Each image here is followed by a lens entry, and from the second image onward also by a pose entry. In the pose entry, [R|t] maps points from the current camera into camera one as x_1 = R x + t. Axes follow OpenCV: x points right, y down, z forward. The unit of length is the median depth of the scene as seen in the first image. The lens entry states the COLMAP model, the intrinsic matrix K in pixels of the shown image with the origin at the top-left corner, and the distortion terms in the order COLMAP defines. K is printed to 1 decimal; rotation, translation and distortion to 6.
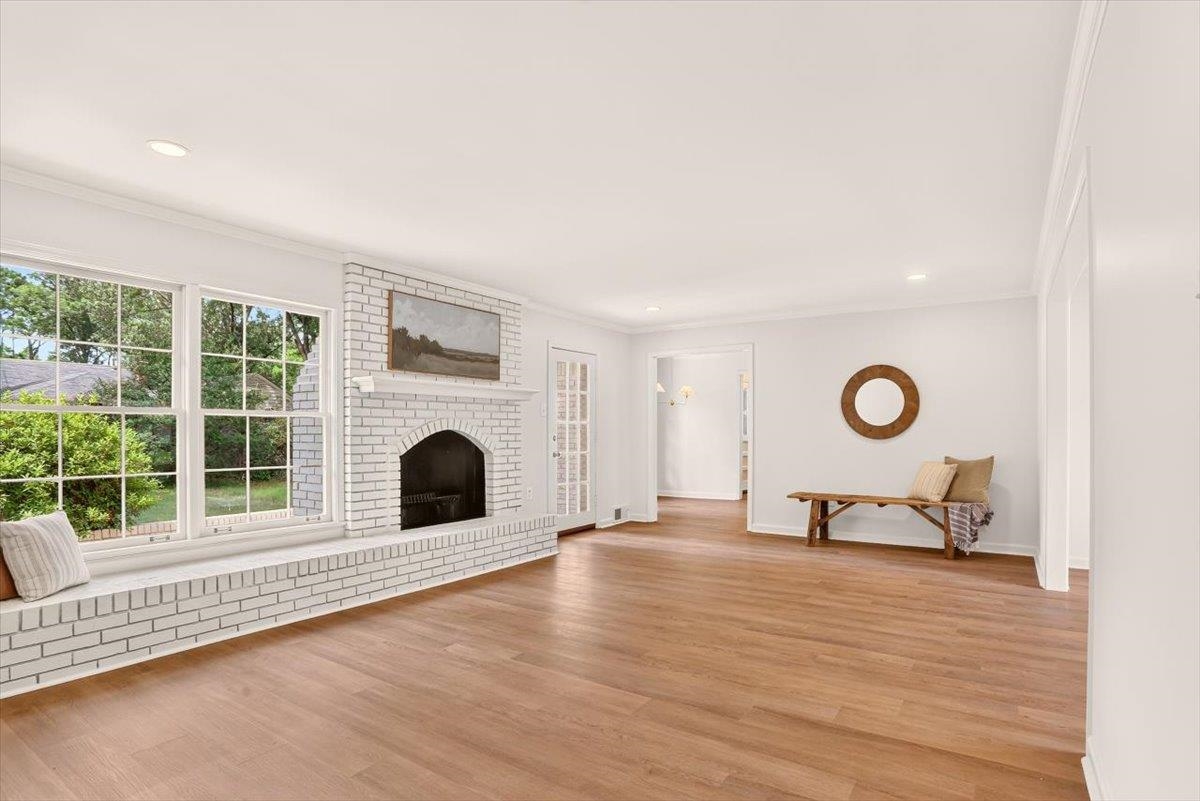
lens RADIAL K [[602.6, 0, 617.8], [0, 602.6, 433.4], [0, 0, 1]] dist [-0.042573, 0.000101]
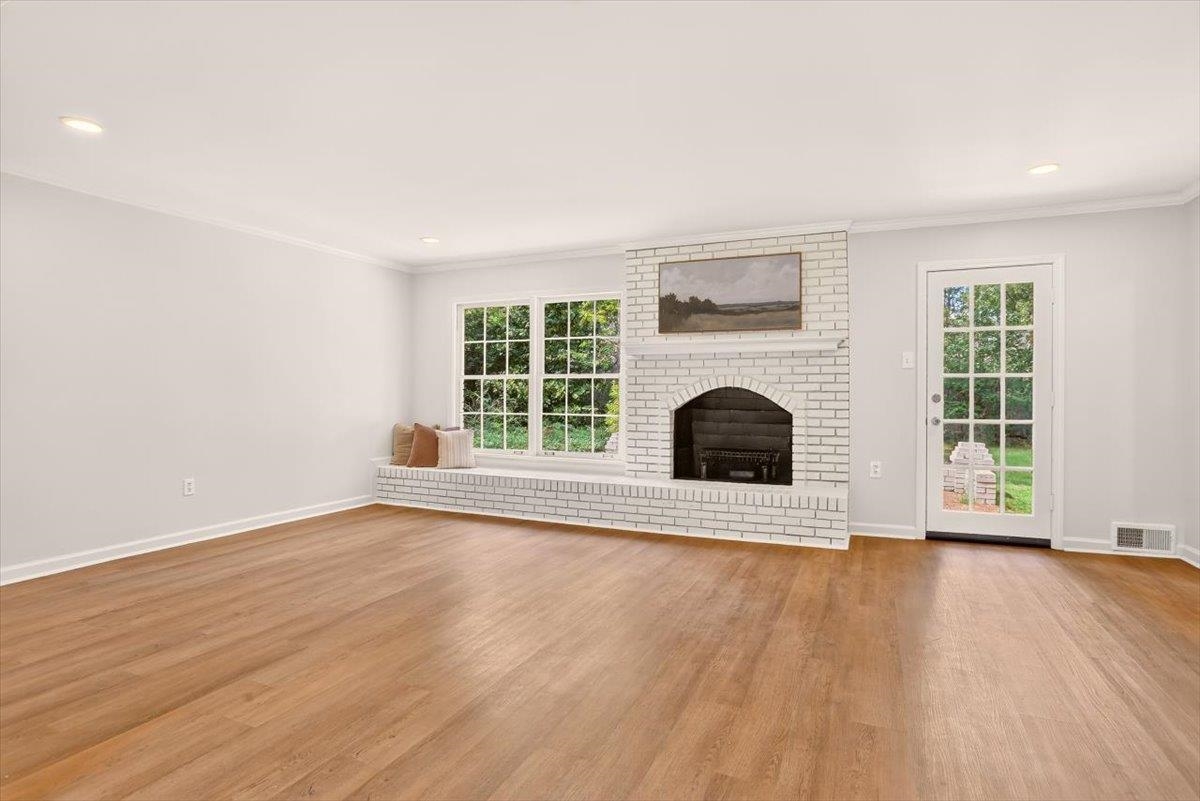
lens RADIAL K [[583.4, 0, 597.6], [0, 583.4, 389.9], [0, 0, 1]] dist [-0.042374, -0.000025]
pose [[0.192950, -0.008042, -0.981176, 0.652384], [-0.008112, 0.999919, -0.009791, 0.010269], [0.981175, 0.009848, 0.192870, 0.654309]]
